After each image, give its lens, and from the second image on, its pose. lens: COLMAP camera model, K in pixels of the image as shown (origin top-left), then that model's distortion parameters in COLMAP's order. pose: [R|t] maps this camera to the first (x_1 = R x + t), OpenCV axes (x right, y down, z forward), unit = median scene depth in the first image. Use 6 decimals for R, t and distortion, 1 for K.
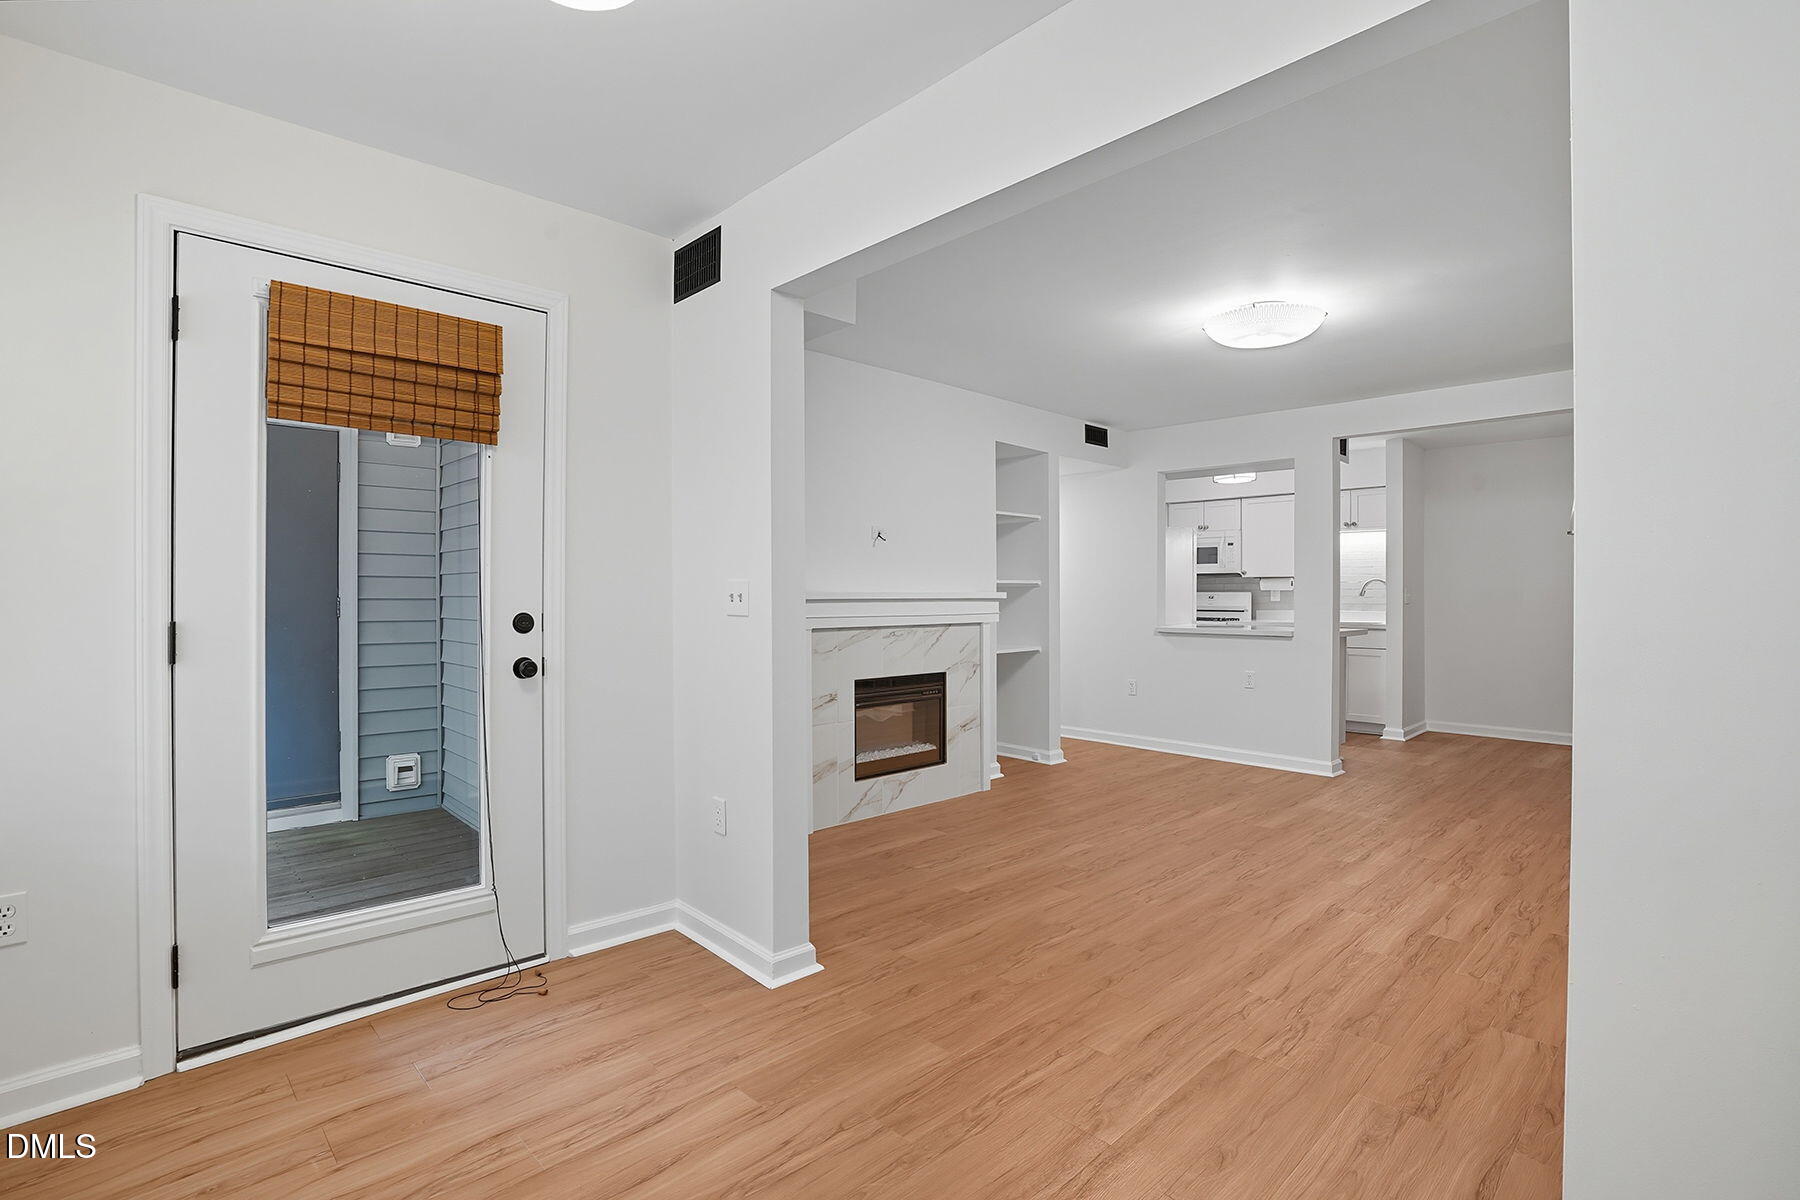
lens RADIAL K [[855.5, 0, 893.2], [0, 855.5, 586.5], [0, 0, 1]] dist [-0.061337, 0.024127]
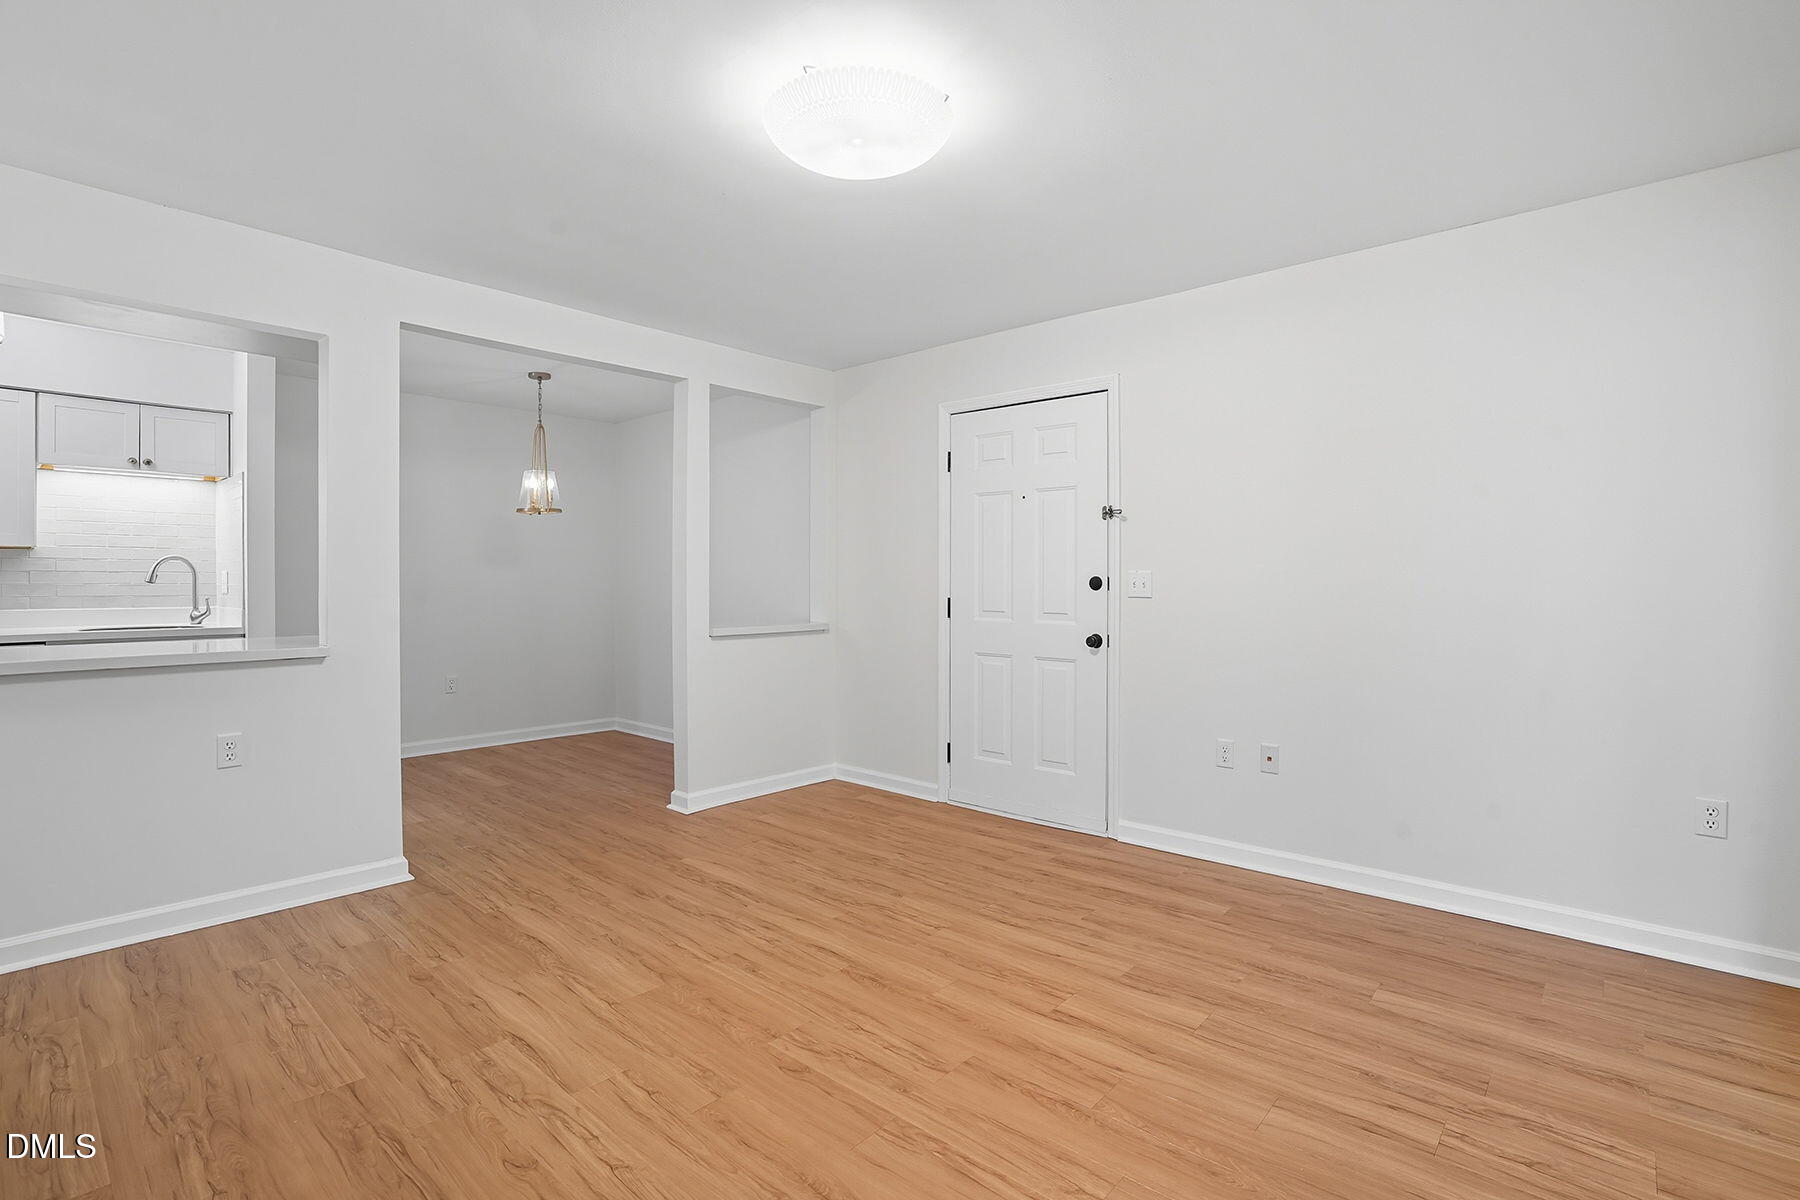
lens RADIAL K [[849.7, 0, 894.8], [0, 849.7, 581.7], [0, 0, 1]] dist [-0.056912, 0.020570]
pose [[-0.078374, -0.002074, 0.996922, -0.119269], [-0.008126, 0.999966, 0.001441, 0.008167], [-0.996891, -0.007988, -0.078388, 0.802857]]
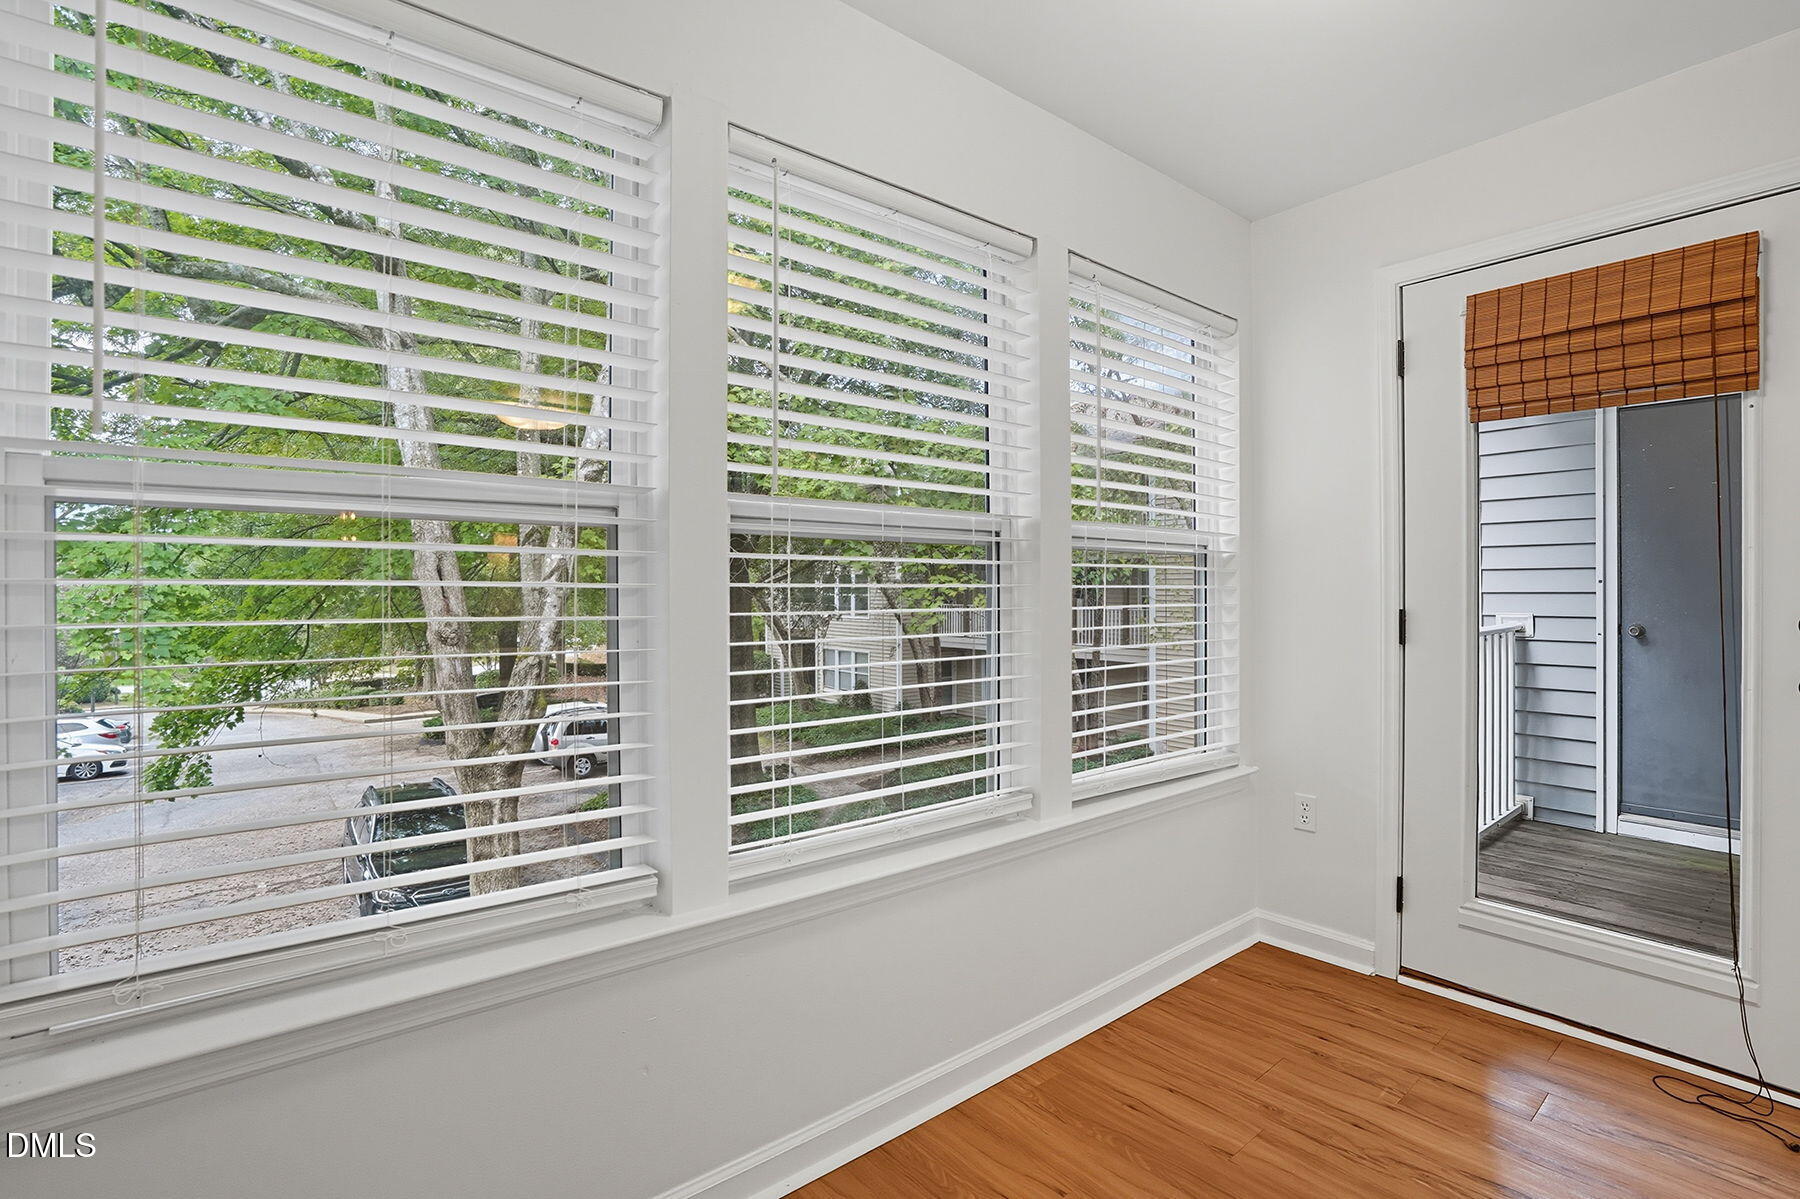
lens RADIAL K [[855.5, 0, 893.2], [0, 855.5, 586.0], [0, 0, 1]] dist [-0.061337, 0.024127]
pose [[-0.074419, -0.000691, -0.997227, 0.182297], [0.007790, 0.999969, -0.001274, 0.001470], [0.997197, -0.007863, -0.074412, 0.158493]]
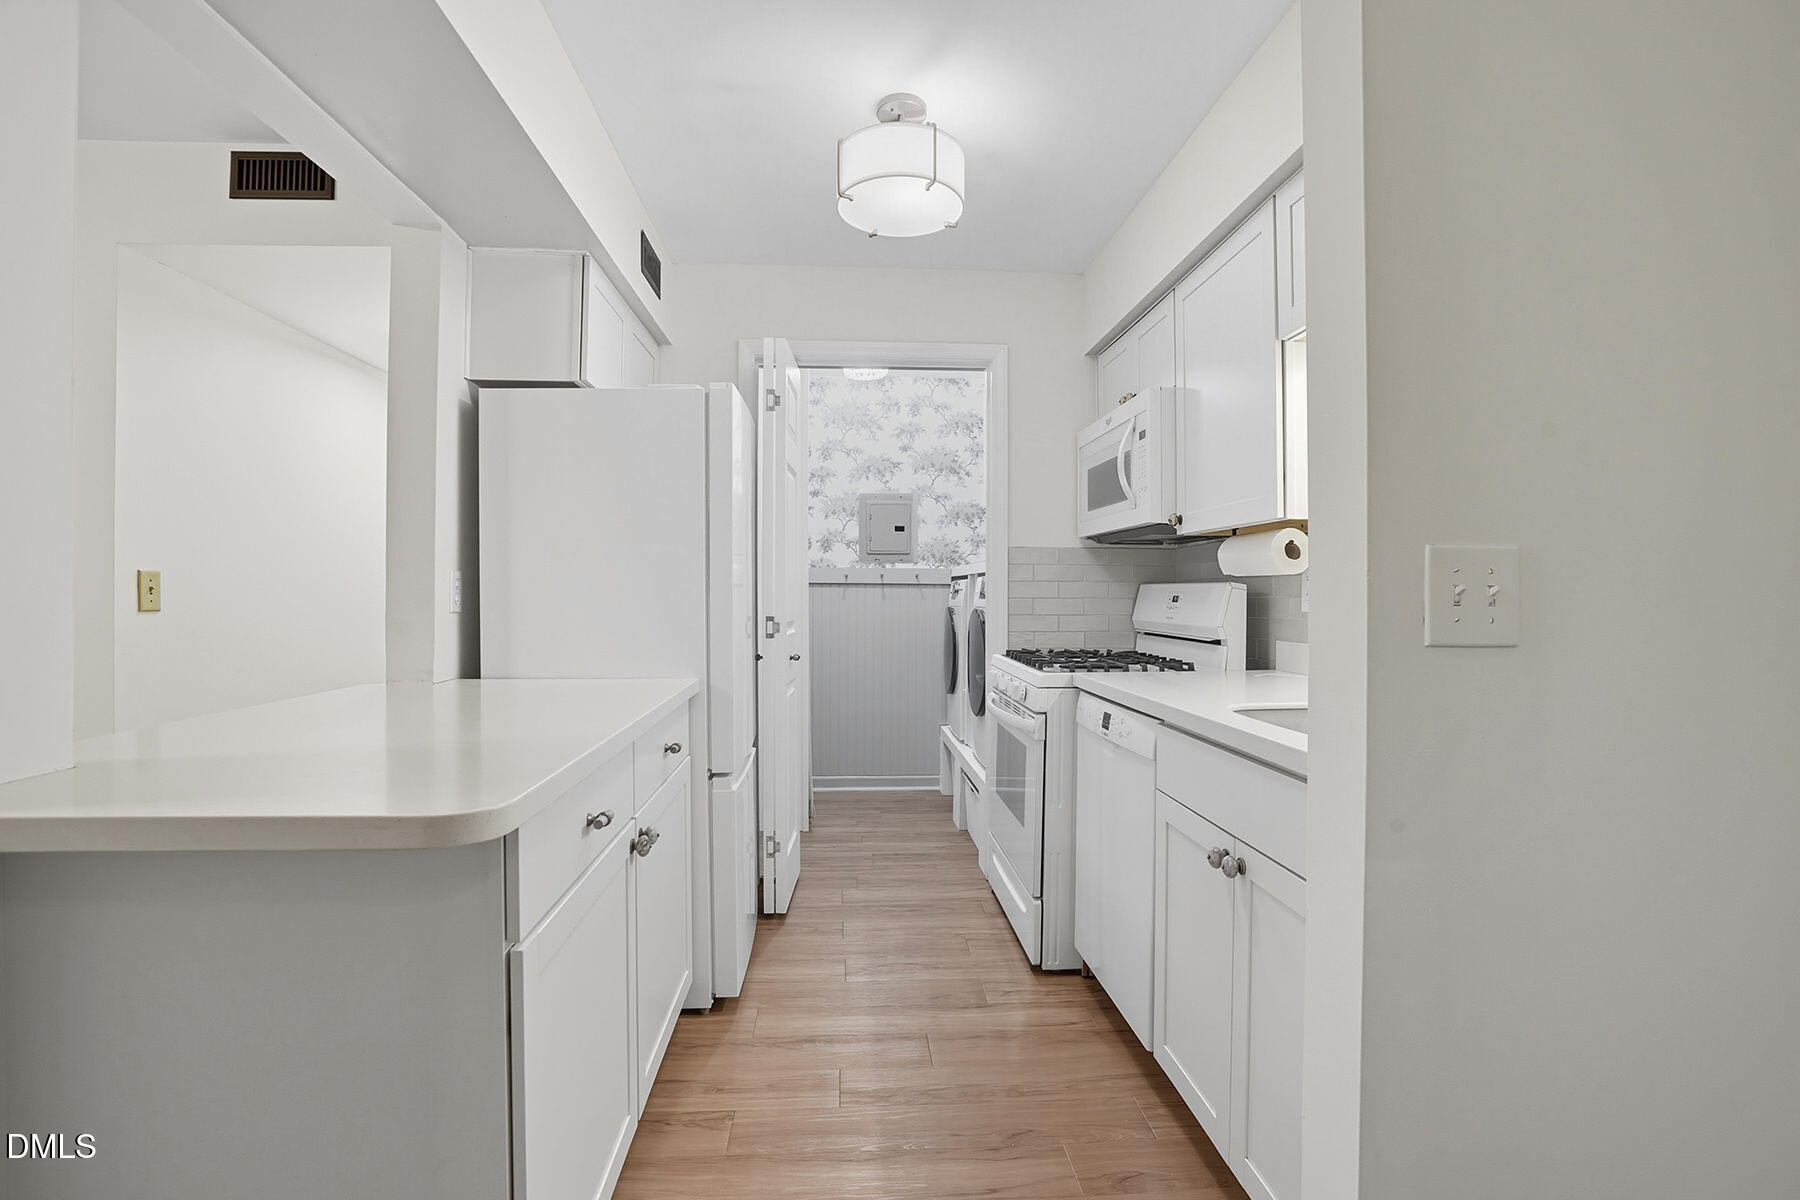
lens RADIAL K [[832.1, 0, 892.1], [0, 832.1, 593.6], [0, 0, 1]] dist [-0.052132, 0.017330]
pose [[0.768508, 0.001120, -0.639839, 0.905883], [0.003662, 0.999974, 0.006149, 0.014434], [0.639829, -0.007068, 0.768484, 1.187423]]
